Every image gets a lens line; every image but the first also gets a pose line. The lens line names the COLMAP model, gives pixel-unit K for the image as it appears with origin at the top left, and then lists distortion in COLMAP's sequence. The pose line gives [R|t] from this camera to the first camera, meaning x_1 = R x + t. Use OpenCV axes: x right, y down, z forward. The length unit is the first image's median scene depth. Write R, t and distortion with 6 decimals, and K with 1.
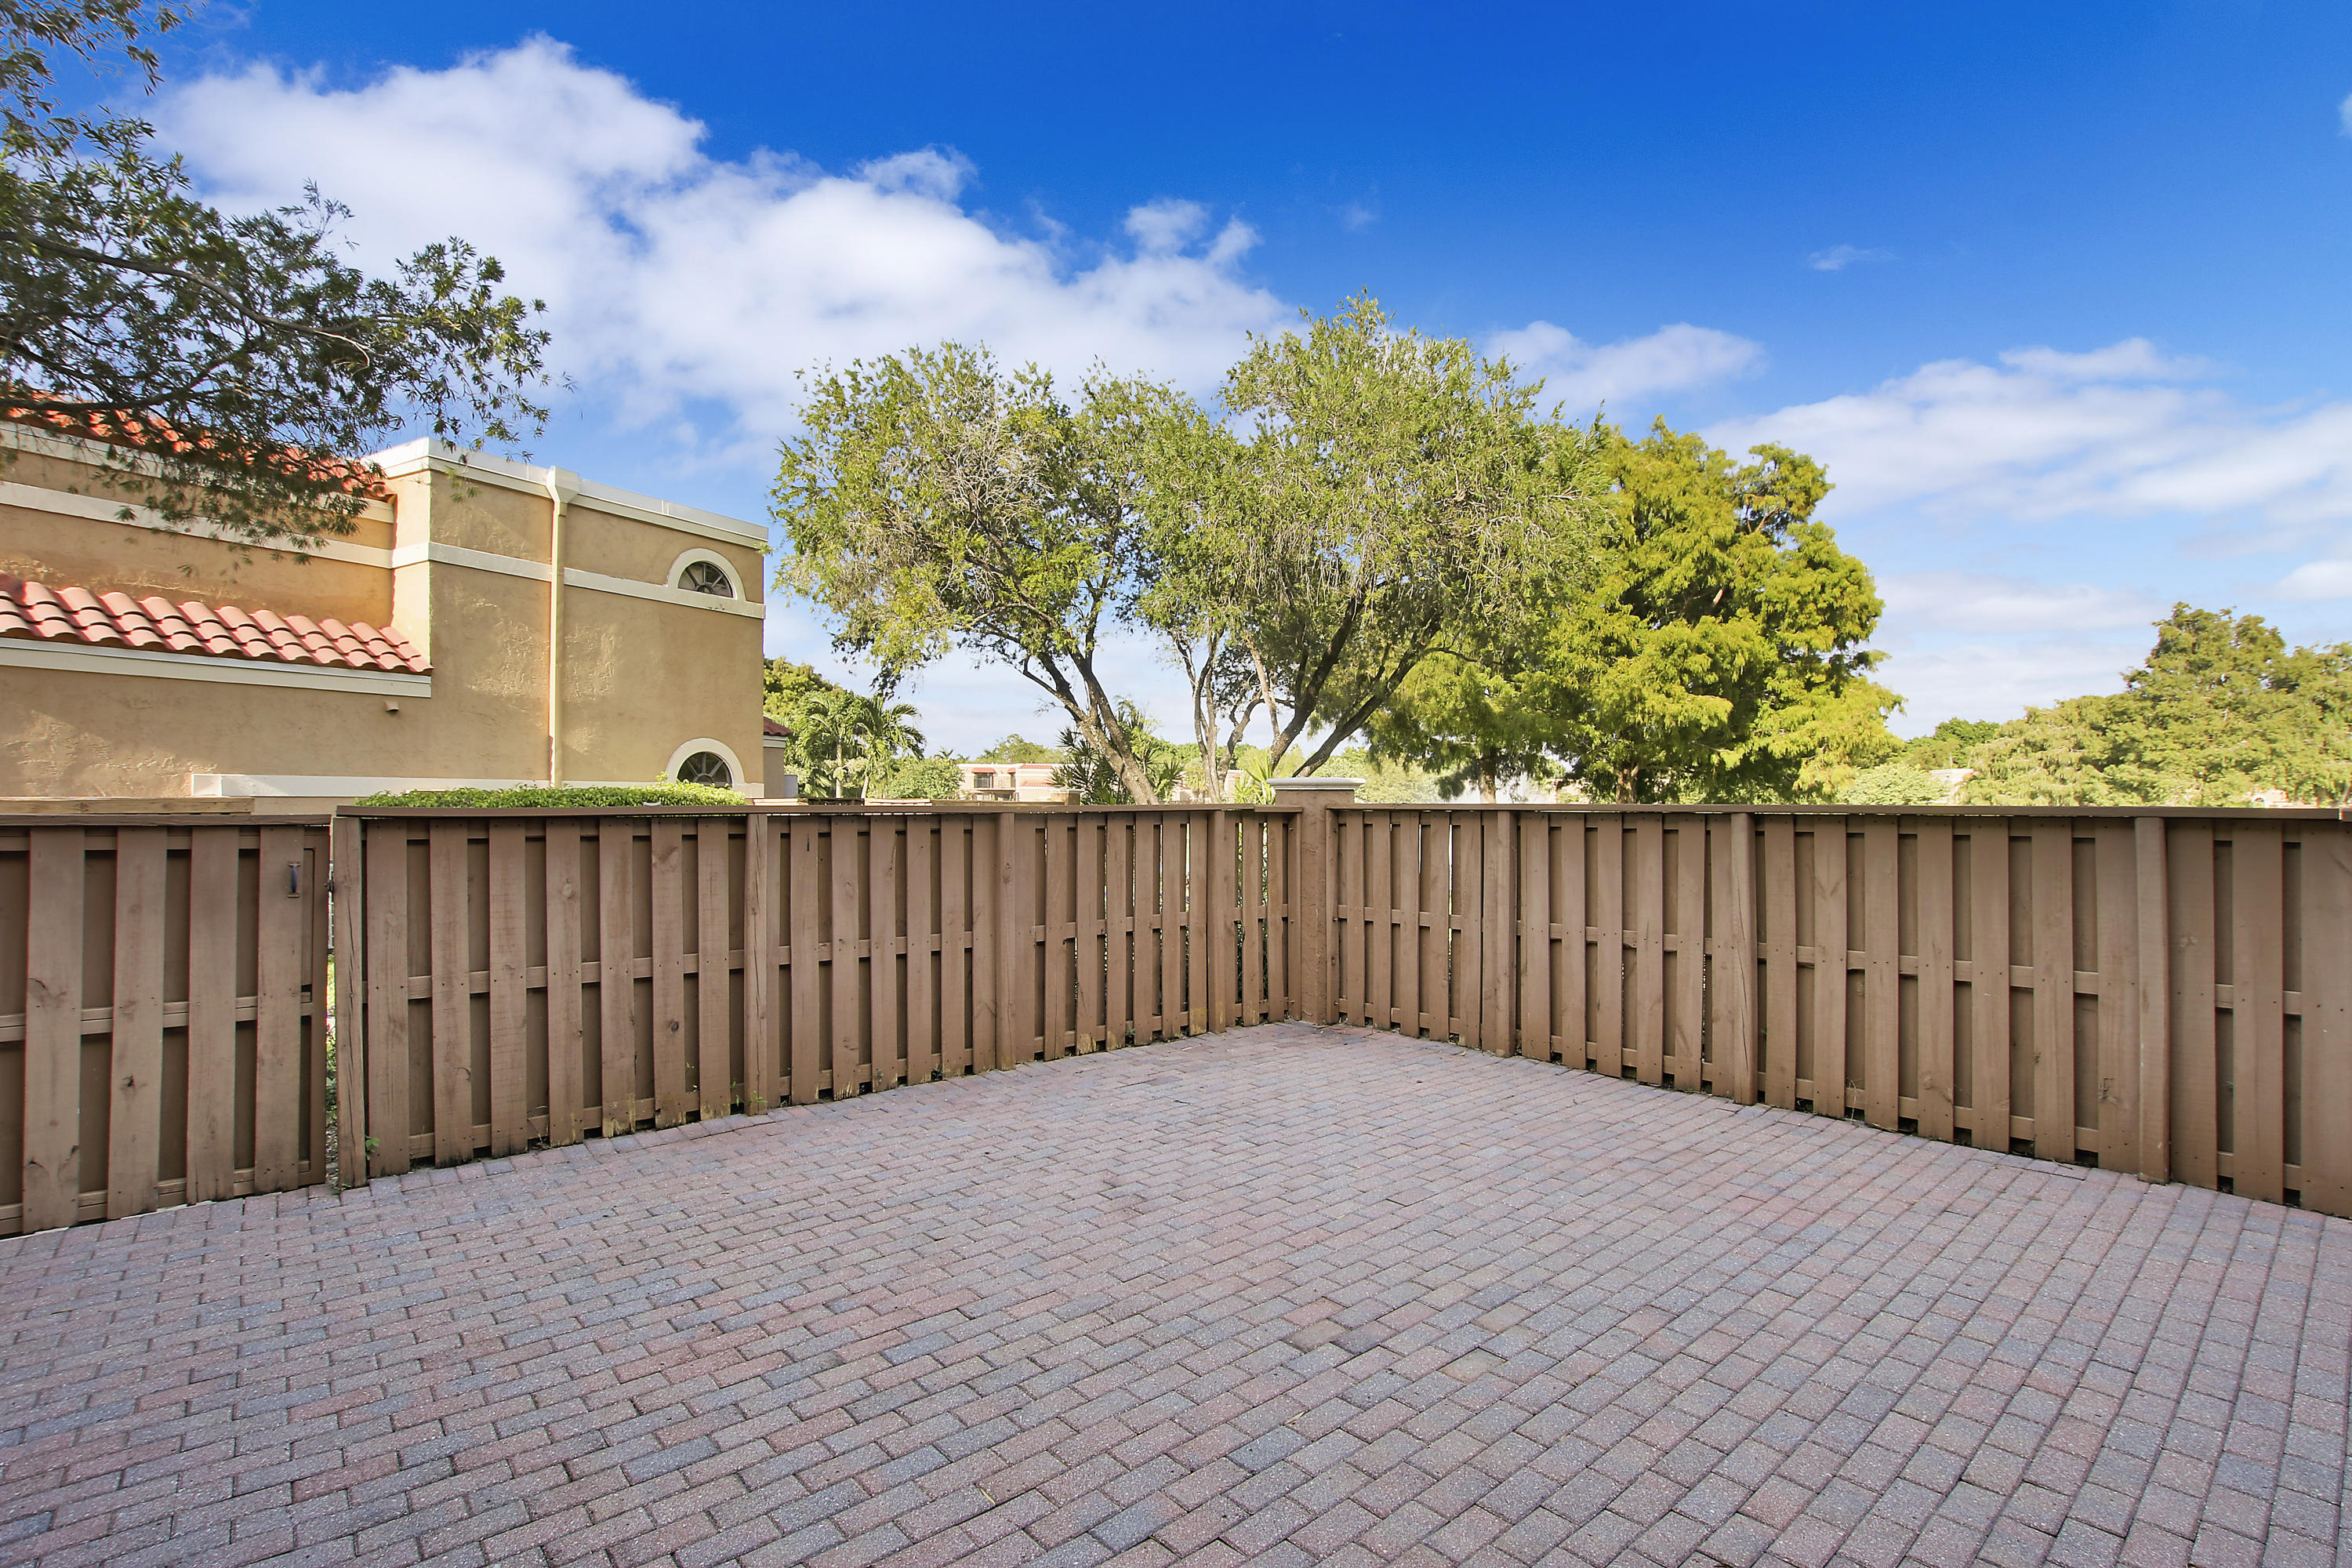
lens RADIAL K [[1151.1, 0, 1197.1], [0, 1151.1, 805.8], [0, 0, 1]] dist [-0.025525, 0.000605]
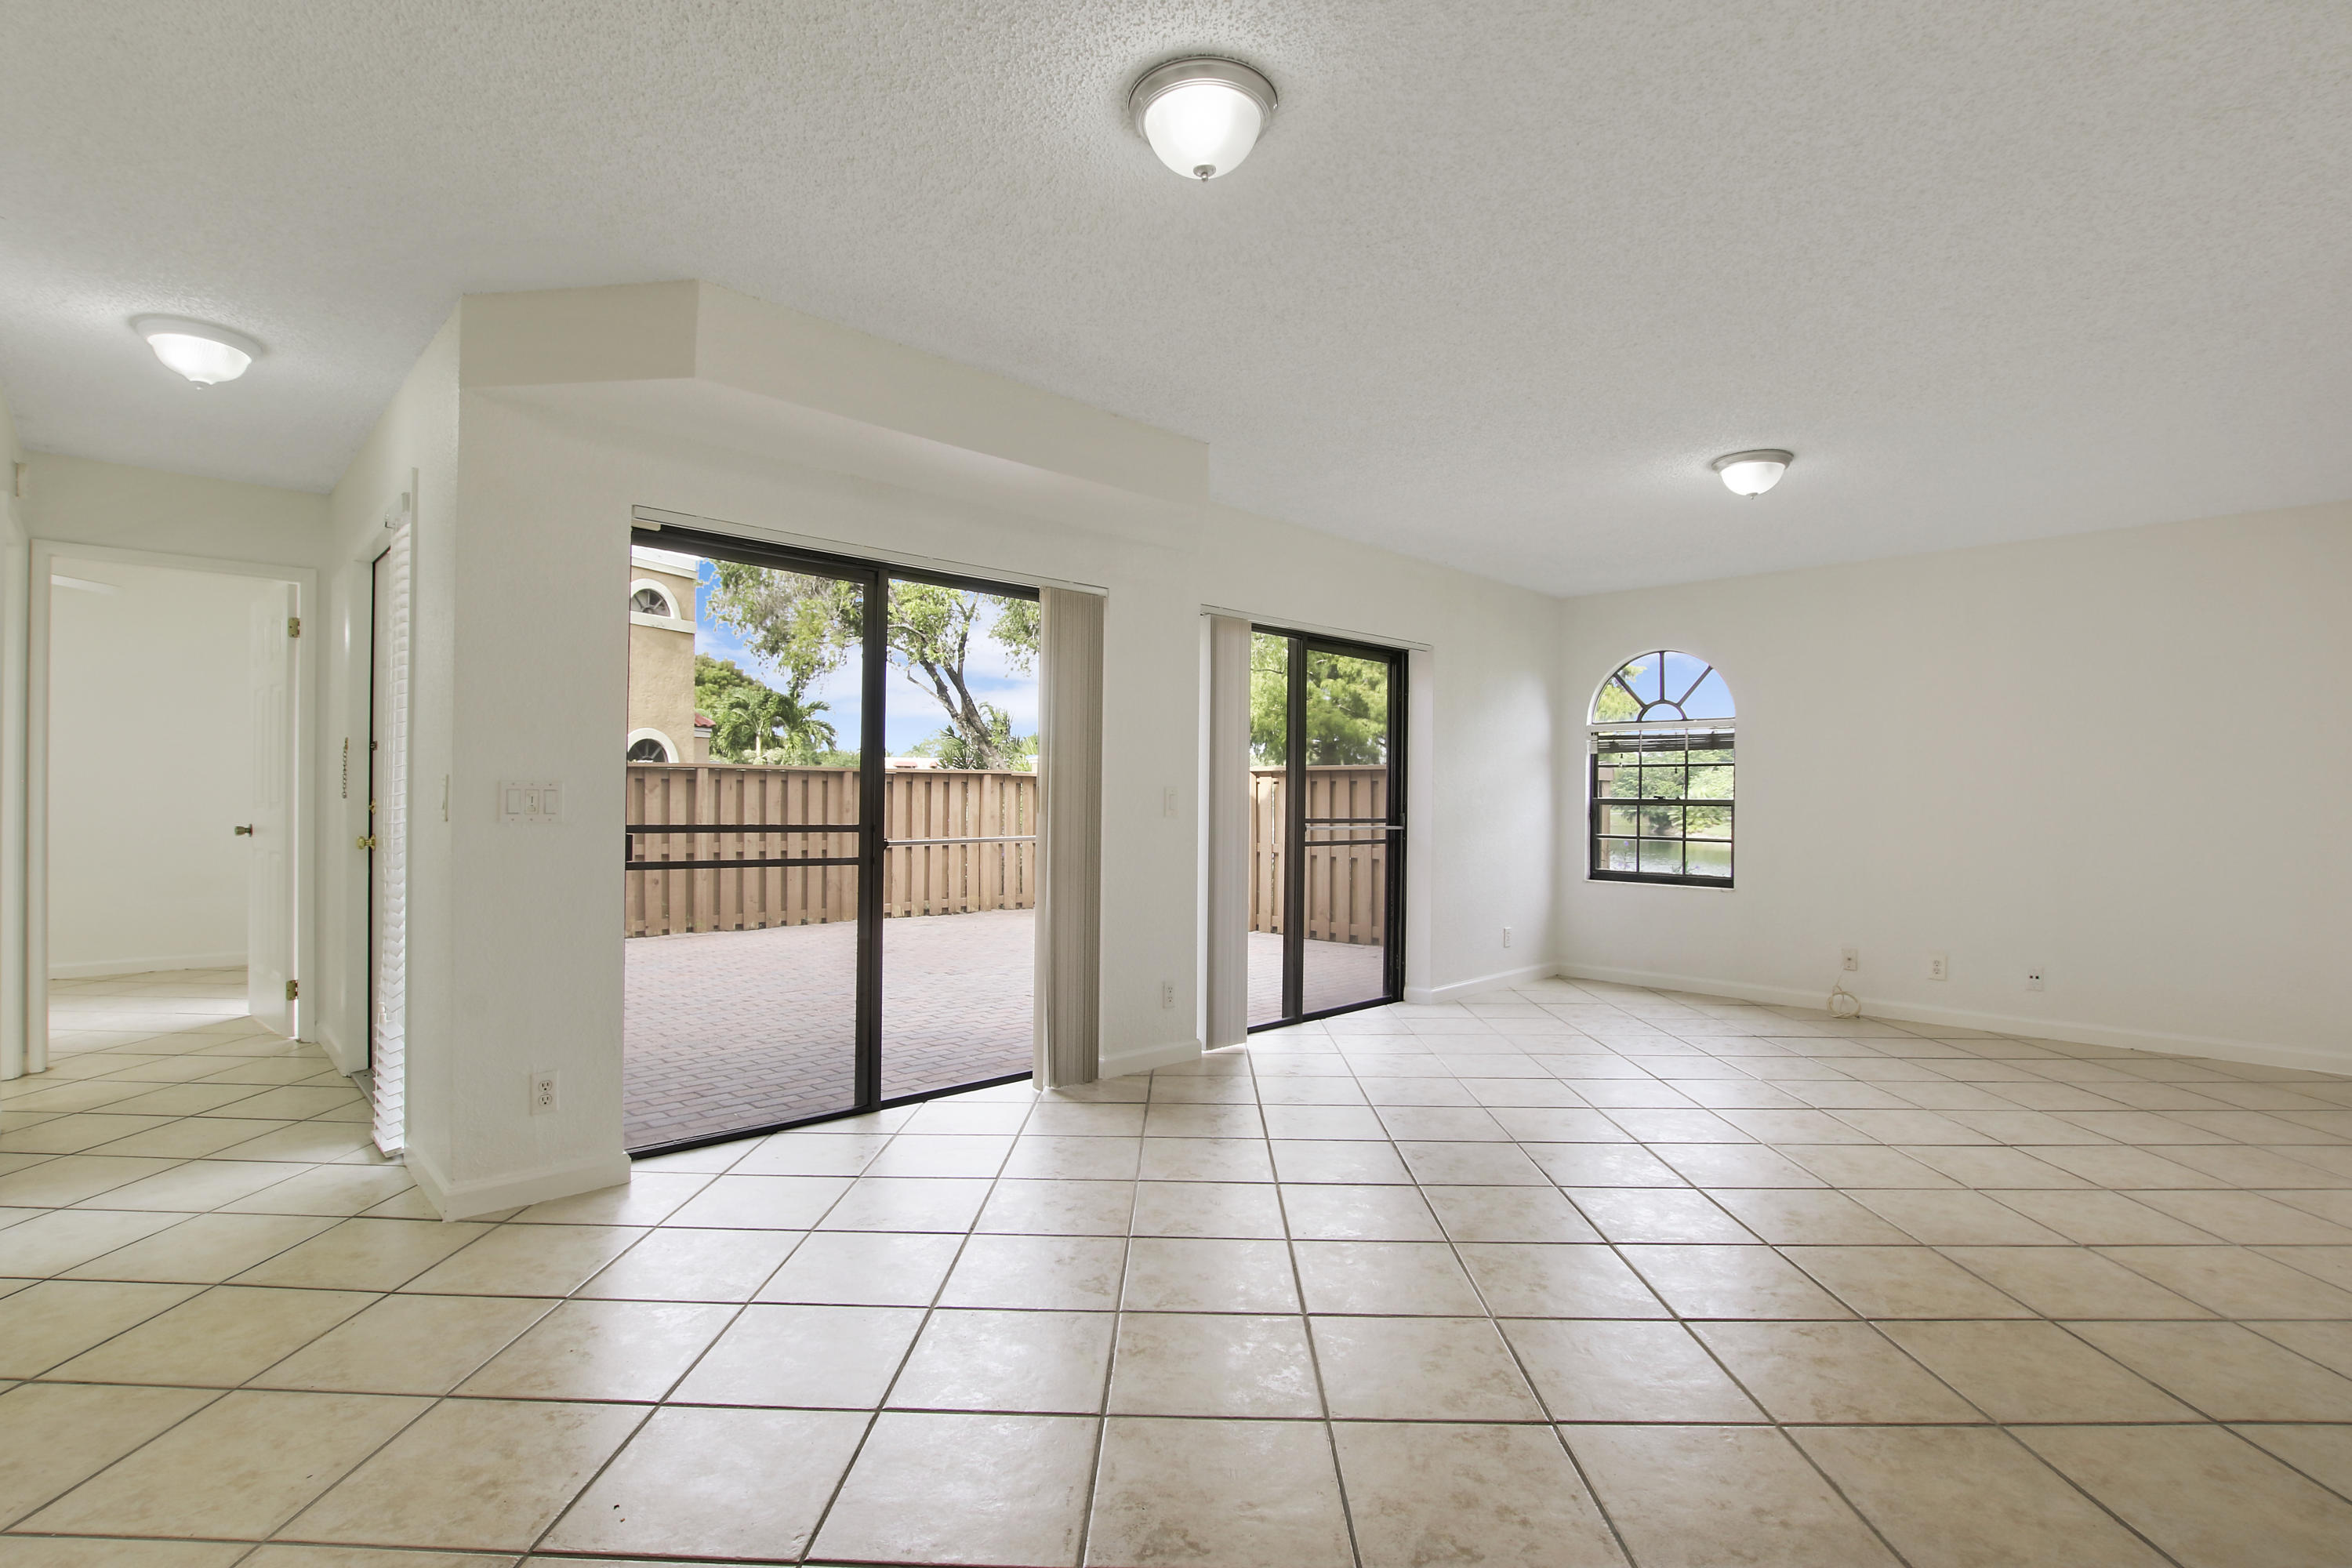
lens RADIAL K [[1151.1, 0, 1197.1], [0, 1151.1, 805.8], [0, 0, 1]] dist [-0.025525, 0.000605]
pose [[0.998093, 0.009396, 0.061010, 0.086215], [-0.009494, 0.999954, 0.001317, 0.016859], [-0.060995, -0.001894, 0.998136, -0.256545]]
